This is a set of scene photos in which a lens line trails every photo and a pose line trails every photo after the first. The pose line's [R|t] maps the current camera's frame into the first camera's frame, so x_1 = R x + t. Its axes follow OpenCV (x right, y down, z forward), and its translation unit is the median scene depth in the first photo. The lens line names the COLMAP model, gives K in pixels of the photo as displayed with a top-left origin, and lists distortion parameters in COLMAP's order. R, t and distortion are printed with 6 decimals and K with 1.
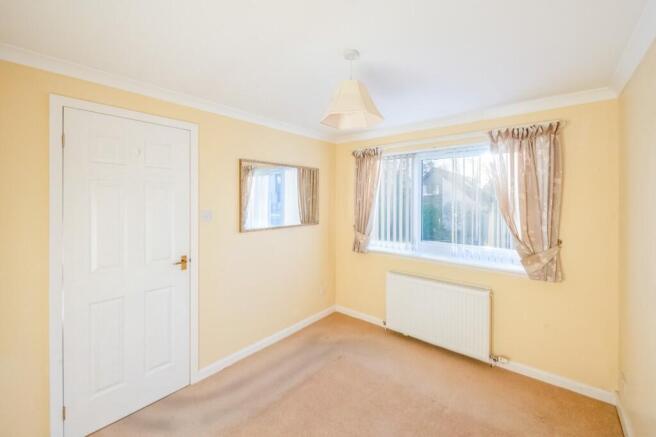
lens RADIAL K [[270.9, 0, 327.8], [0, 270.9, 205.1], [0, 0, 1]] dist [-0.000362, -0.000771]
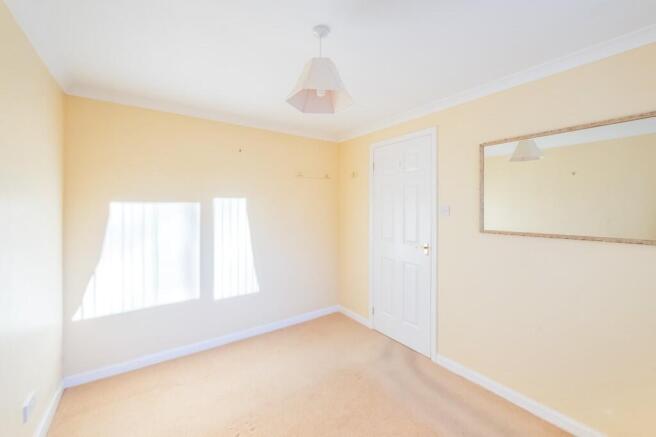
lens RADIAL K [[270.9, 0, 327.8], [0, 270.9, 205.1], [0, 0, 1]] dist [-0.000362, -0.000771]
pose [[-0.270013, 0.004792, -0.962845, 0.922881], [-0.004871, 0.999968, 0.006342, 0.020209], [0.962844, 0.006402, -0.269981, 1.181395]]
